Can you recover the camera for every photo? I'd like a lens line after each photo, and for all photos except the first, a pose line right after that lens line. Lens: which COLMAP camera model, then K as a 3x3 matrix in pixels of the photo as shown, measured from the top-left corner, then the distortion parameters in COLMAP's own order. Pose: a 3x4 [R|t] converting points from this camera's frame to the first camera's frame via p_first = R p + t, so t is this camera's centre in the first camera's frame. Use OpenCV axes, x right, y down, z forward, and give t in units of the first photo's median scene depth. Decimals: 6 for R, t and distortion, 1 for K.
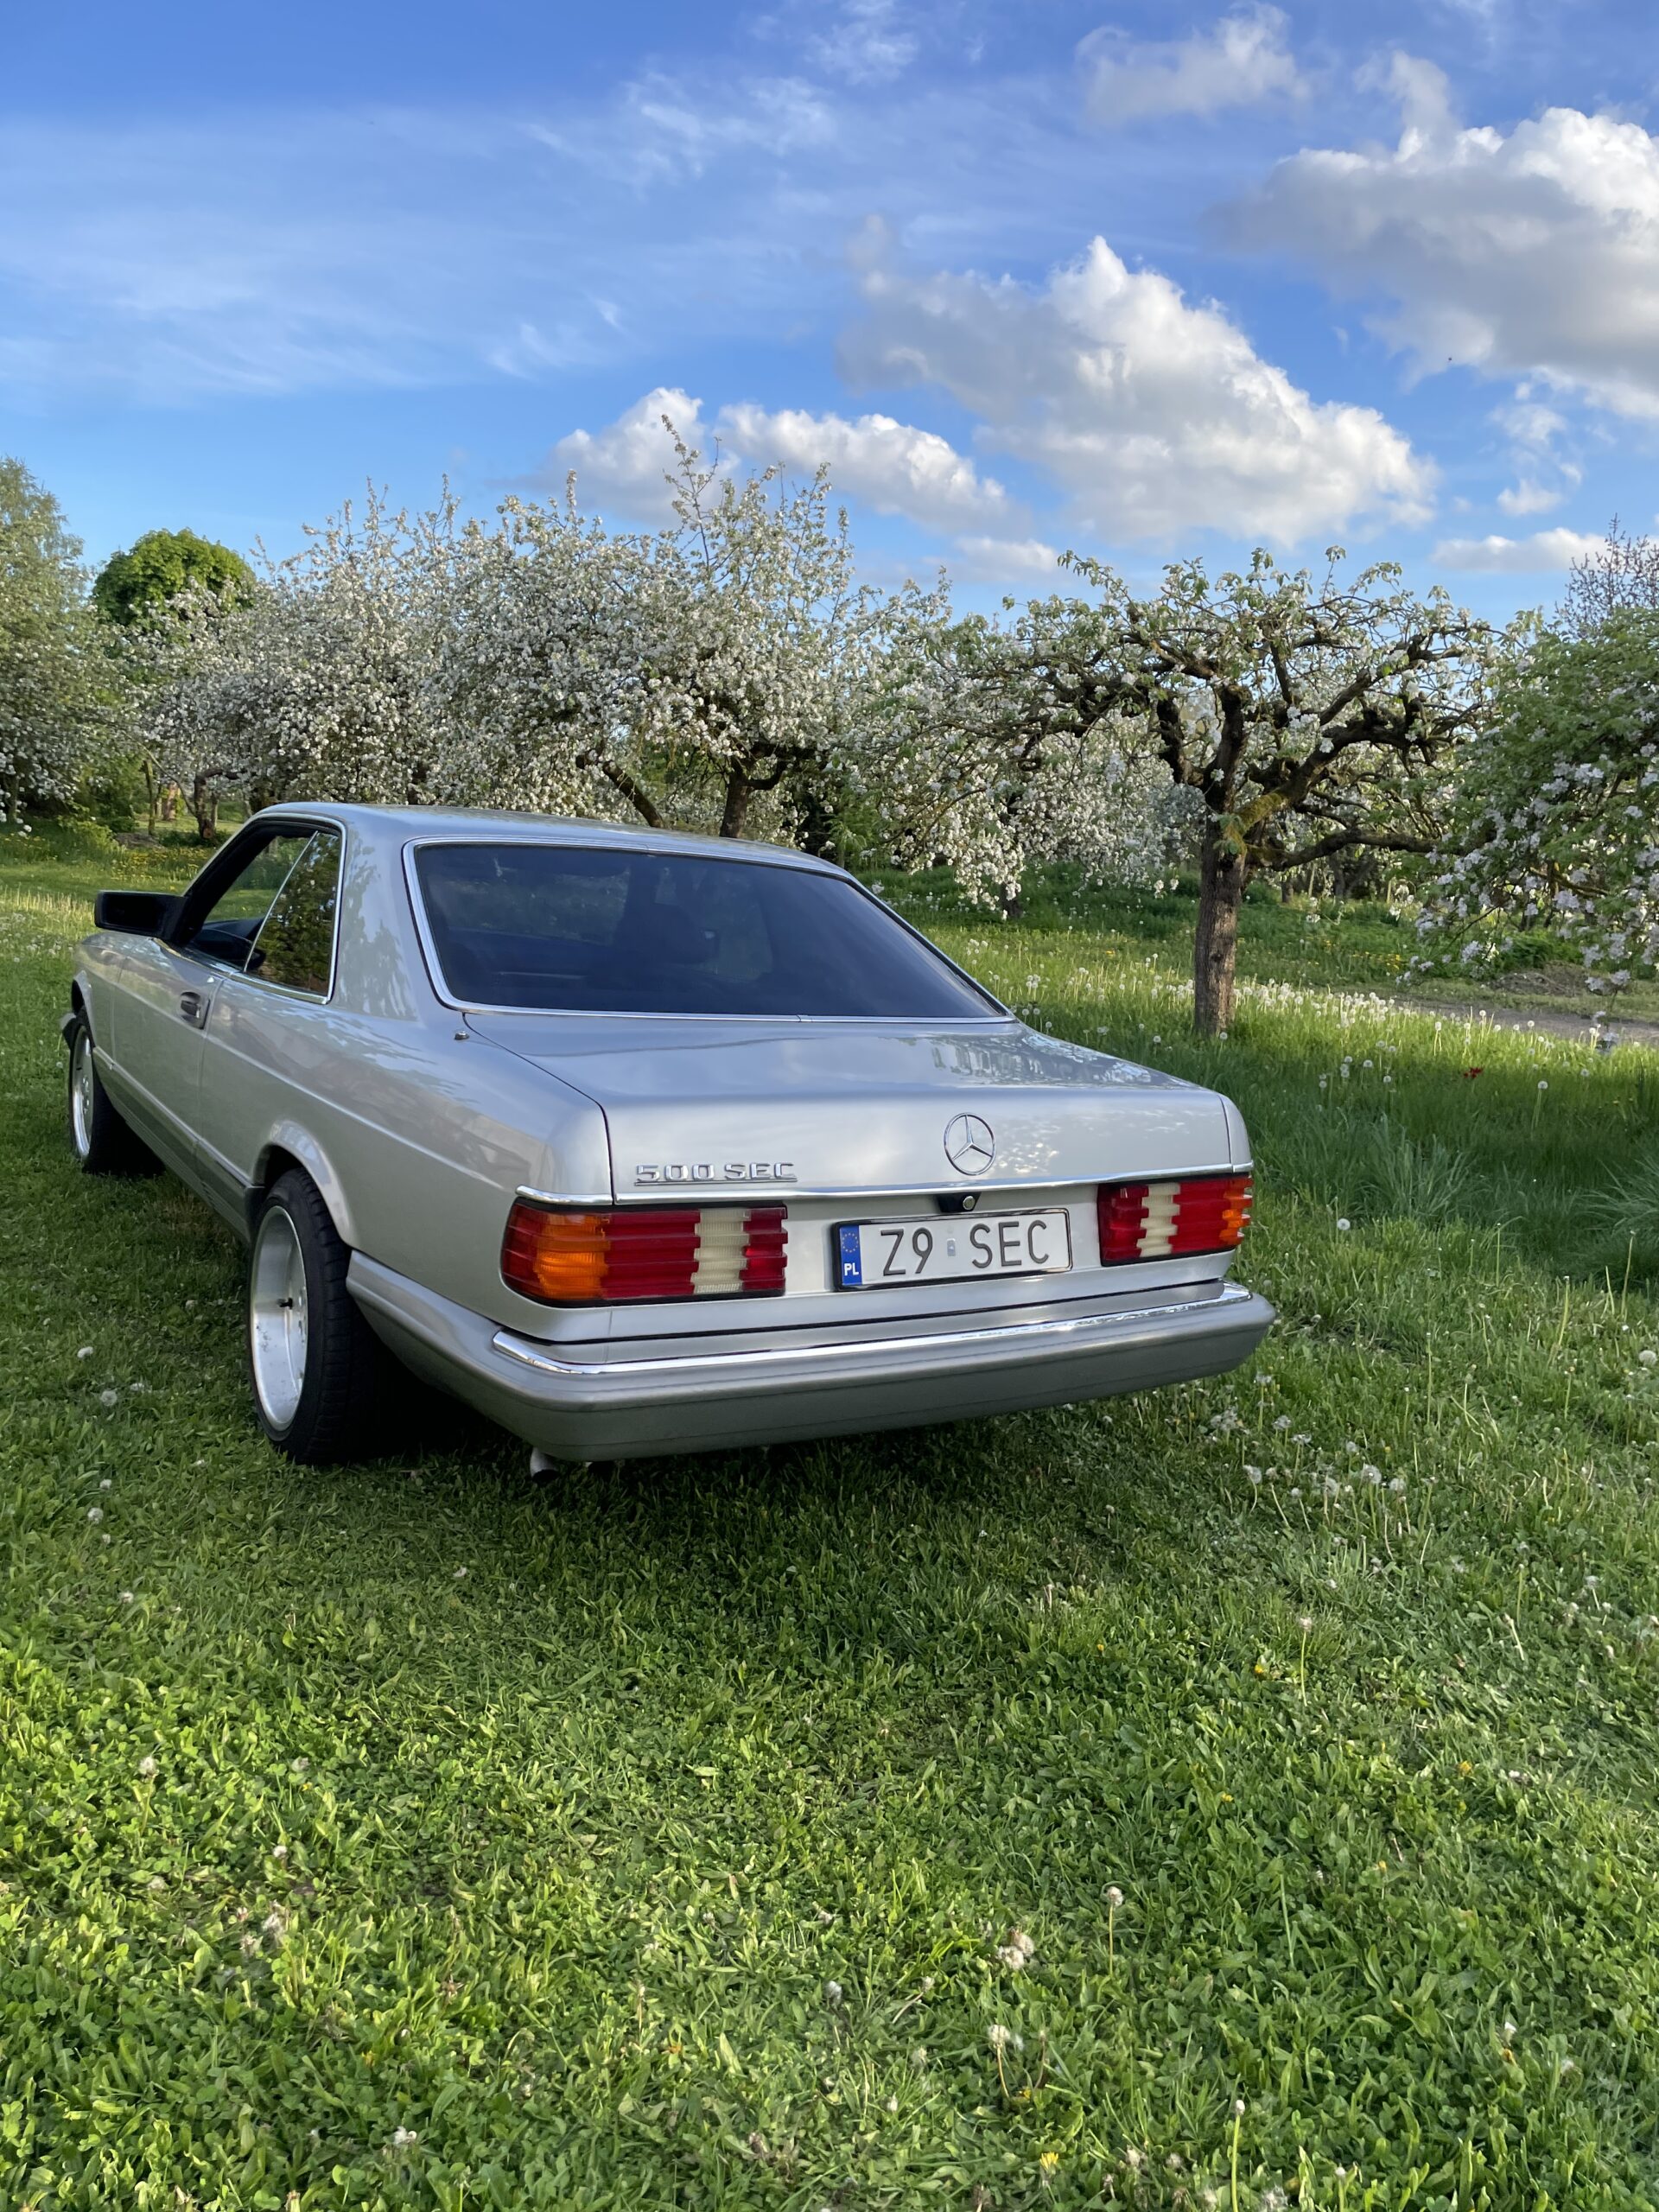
lens RADIAL K [[1694.3, 0, 874.7], [0, 1694.3, 1158.6], [0, 0, 1]] dist [0.086845, -0.114889]
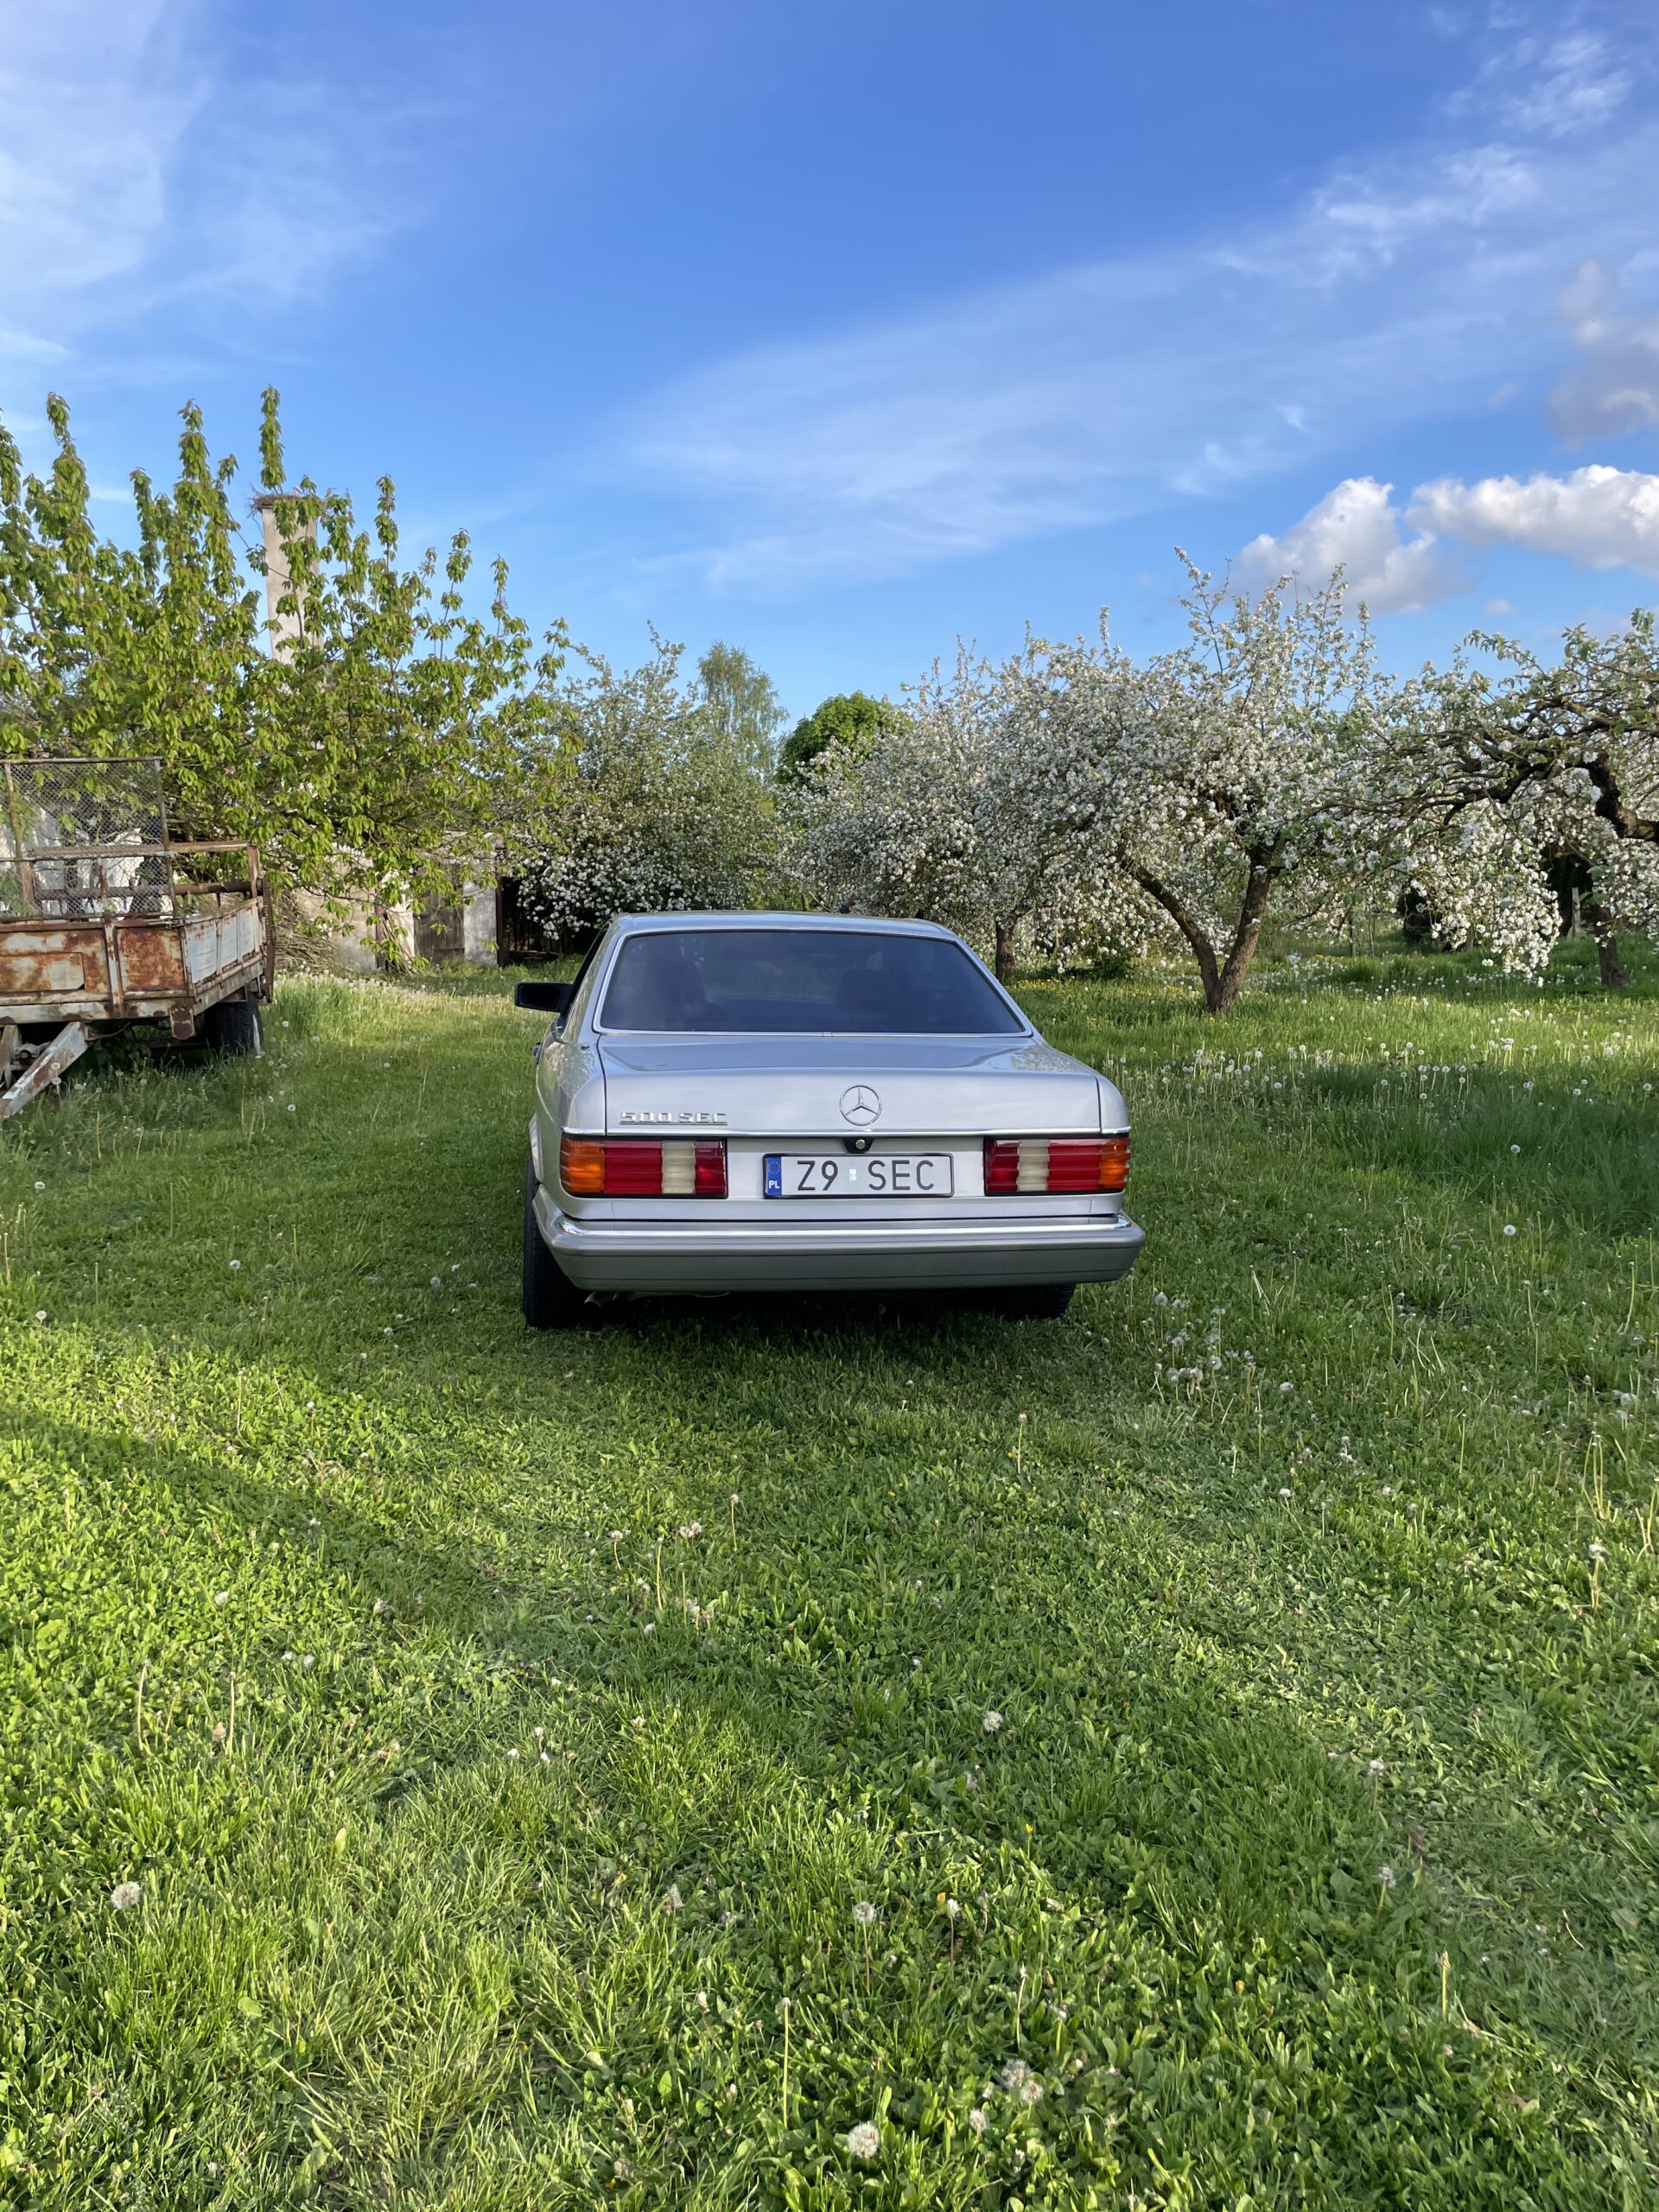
lens RADIAL K [[1743.4, 0, 815.1], [0, 1743.4, 1168.9], [0, 0, 1]] dist [0.046955, -0.073274]
pose [[0.905219, -0.006514, -0.424896, 0.112091], [-0.018349, 0.998351, -0.054398, 0.022036], [0.424550, 0.057039, 0.903606, -0.068336]]
